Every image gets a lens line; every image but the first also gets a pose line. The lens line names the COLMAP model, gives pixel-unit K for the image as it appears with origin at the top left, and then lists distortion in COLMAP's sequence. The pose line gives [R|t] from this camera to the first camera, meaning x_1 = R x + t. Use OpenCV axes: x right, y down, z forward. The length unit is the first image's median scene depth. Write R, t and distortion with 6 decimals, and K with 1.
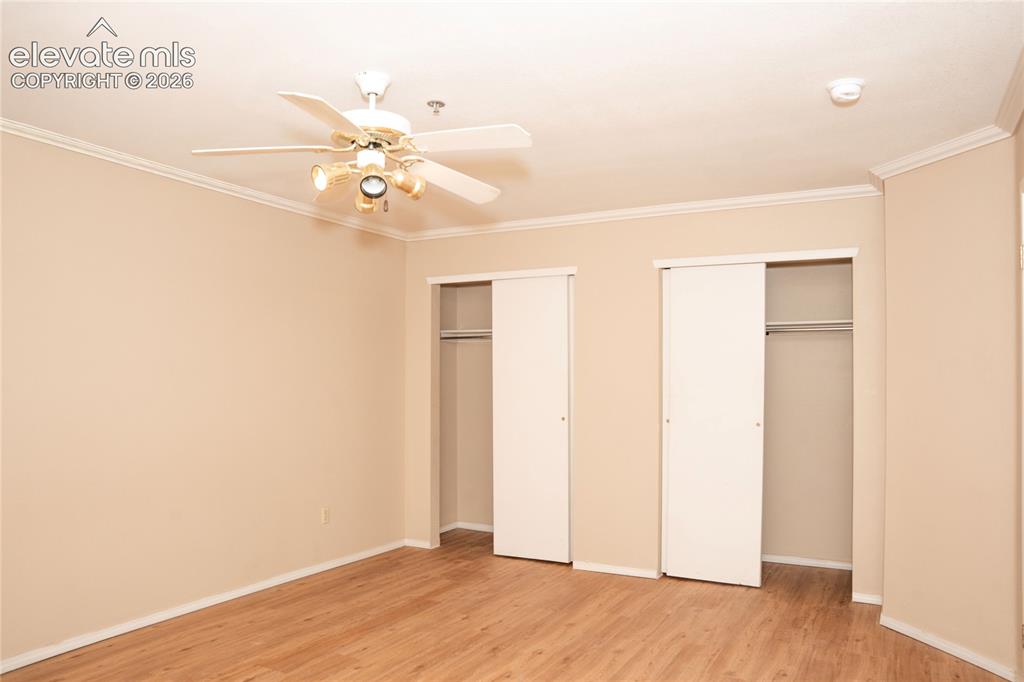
lens RADIAL K [[739.9, 0, 533.6], [0, 739.9, 362.8], [0, 0, 1]] dist [-0.151432, 0.139417]
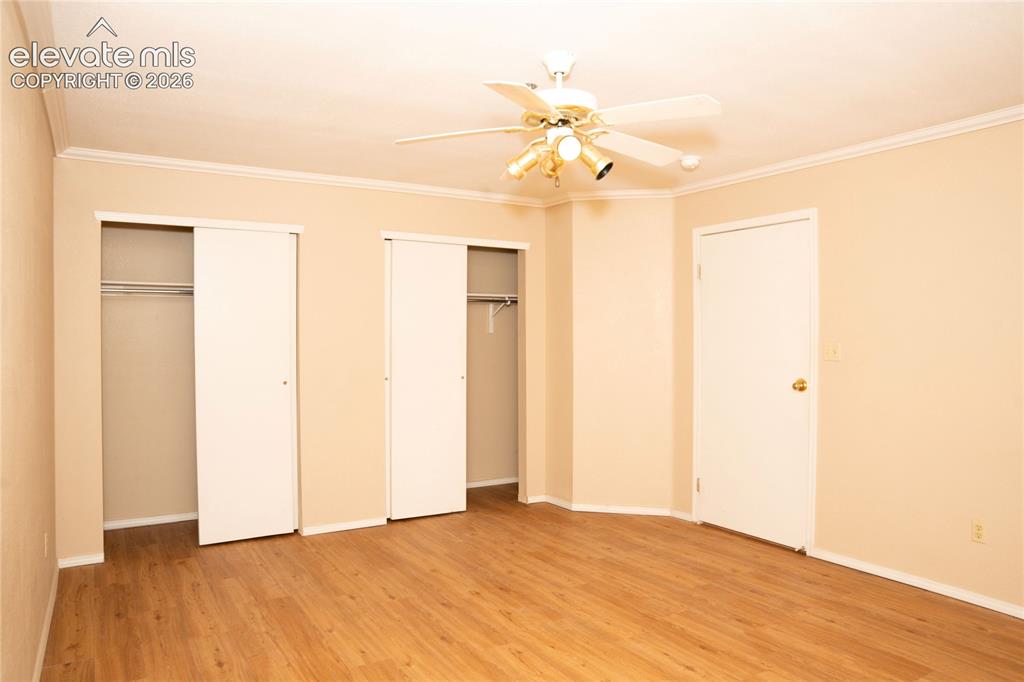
lens RADIAL K [[712.8, 0, 510.4], [0, 712.8, 344.1], [0, 0, 1]] dist [-0.142833, 0.109278]
pose [[0.505441, -0.013156, 0.862761, -0.689704], [-0.018437, 0.999491, 0.026042, -0.004486], [-0.862664, -0.029069, 0.504941, 0.338017]]
